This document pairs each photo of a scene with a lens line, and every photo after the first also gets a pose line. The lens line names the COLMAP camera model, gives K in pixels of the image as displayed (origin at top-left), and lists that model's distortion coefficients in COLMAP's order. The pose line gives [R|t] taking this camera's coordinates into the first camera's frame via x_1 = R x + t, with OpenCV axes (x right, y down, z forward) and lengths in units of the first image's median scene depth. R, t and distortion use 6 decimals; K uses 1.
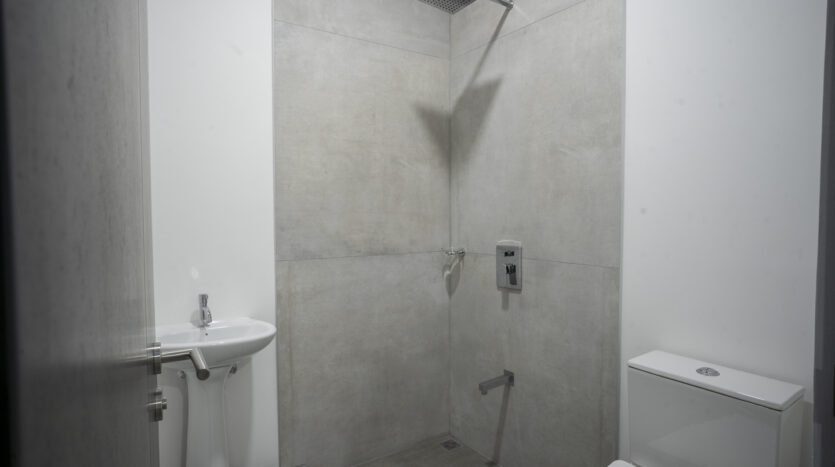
lens RADIAL K [[454.1, 0, 417.8], [0, 454.1, 231.1], [0, 0, 1]] dist [-0.037850, 0.011857]
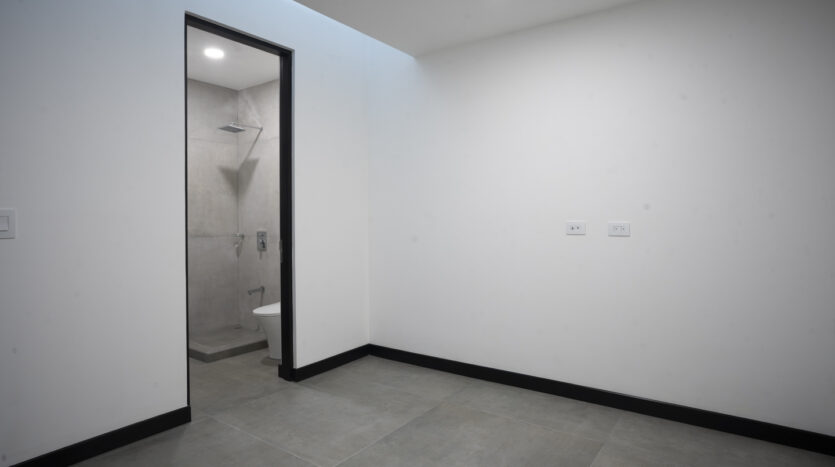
lens RADIAL K [[454.1, 0, 421.3], [0, 454.1, 219.7], [0, 0, 1]] dist [-0.037850, 0.011857]
pose [[0.934507, -0.002381, 0.355937, 0.126751], [0.014909, 0.999362, -0.032458, 0.054481], [-0.355633, 0.035638, 0.933946, -1.310534]]
